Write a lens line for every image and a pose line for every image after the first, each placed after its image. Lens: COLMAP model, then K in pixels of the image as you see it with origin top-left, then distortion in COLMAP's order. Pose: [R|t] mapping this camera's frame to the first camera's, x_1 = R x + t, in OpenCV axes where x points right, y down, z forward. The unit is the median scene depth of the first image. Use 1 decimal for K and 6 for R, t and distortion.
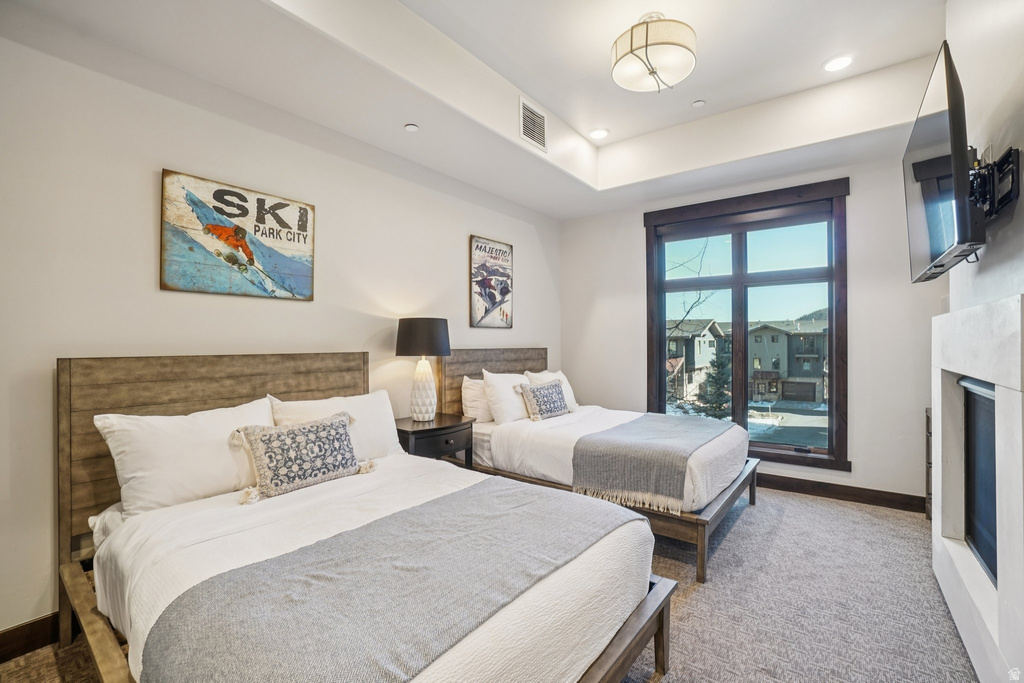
lens RADIAL K [[456.2, 0, 503.7], [0, 456.2, 345.3], [0, 0, 1]] dist [-0.055760, 0.018468]
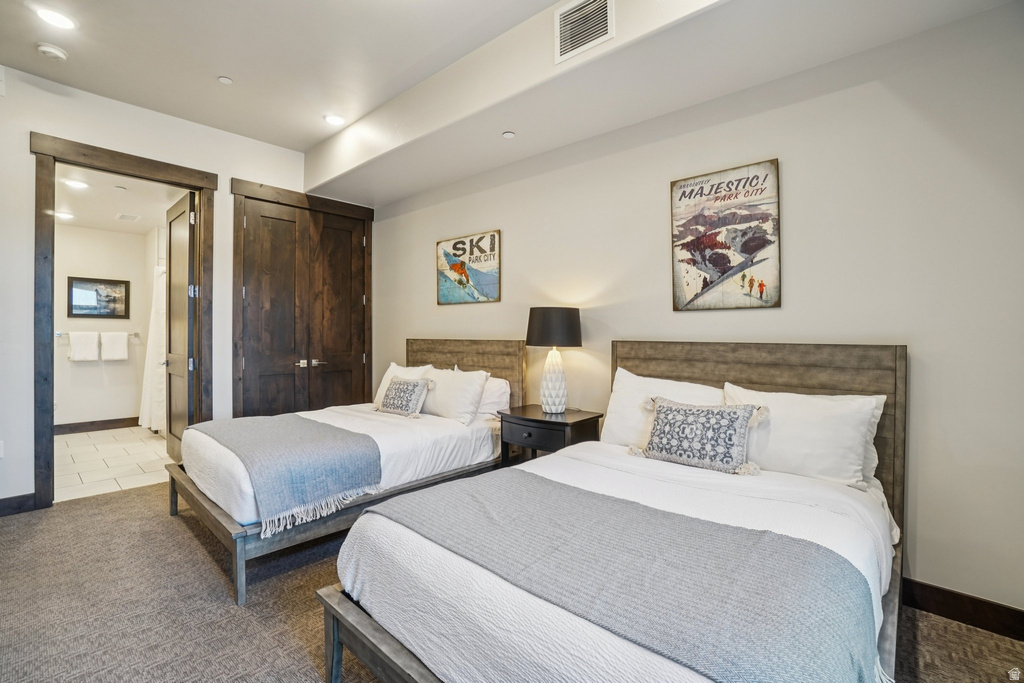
lens RADIAL K [[456.2, 0, 503.7], [0, 456.2, 345.3], [0, 0, 1]] dist [-0.055760, 0.018468]
pose [[-0.073917, 0.024237, -0.996970, 0.800152], [-0.010967, 0.999624, 0.025114, -0.001537], [0.997204, 0.012790, -0.073623, 0.962287]]
